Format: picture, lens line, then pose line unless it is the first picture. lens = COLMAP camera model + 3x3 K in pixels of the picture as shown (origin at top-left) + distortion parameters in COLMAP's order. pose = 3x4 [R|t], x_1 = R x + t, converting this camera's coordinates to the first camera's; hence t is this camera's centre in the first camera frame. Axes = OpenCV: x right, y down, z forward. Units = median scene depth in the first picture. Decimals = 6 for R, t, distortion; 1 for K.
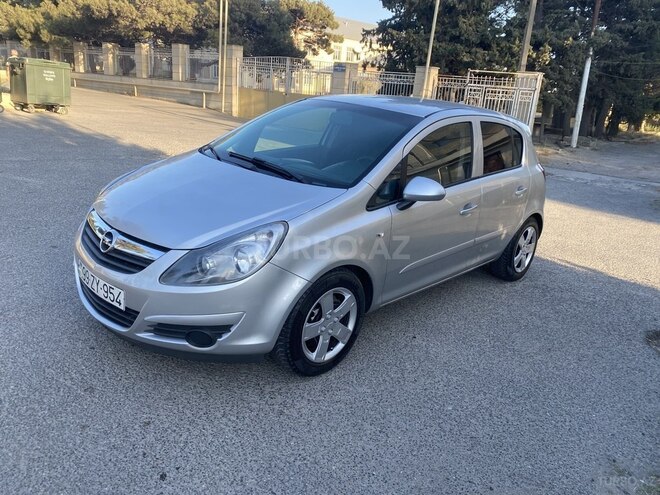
lens RADIAL K [[507.7, 0, 329.0], [0, 507.7, 253.1], [0, 0, 1]] dist [0.008453, -0.003495]
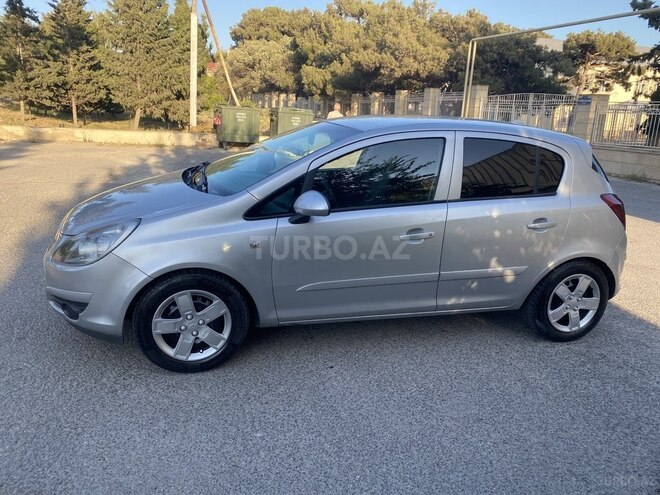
lens RADIAL K [[507.7, 0, 324.7], [0, 507.7, 254.1], [0, 0, 1]] dist [0.008453, -0.003495]
pose [[0.854640, 0.095383, -0.510384, 0.449932], [-0.135409, 0.989910, -0.041744, 0.002012], [0.501253, 0.104787, 0.858933, 0.136902]]
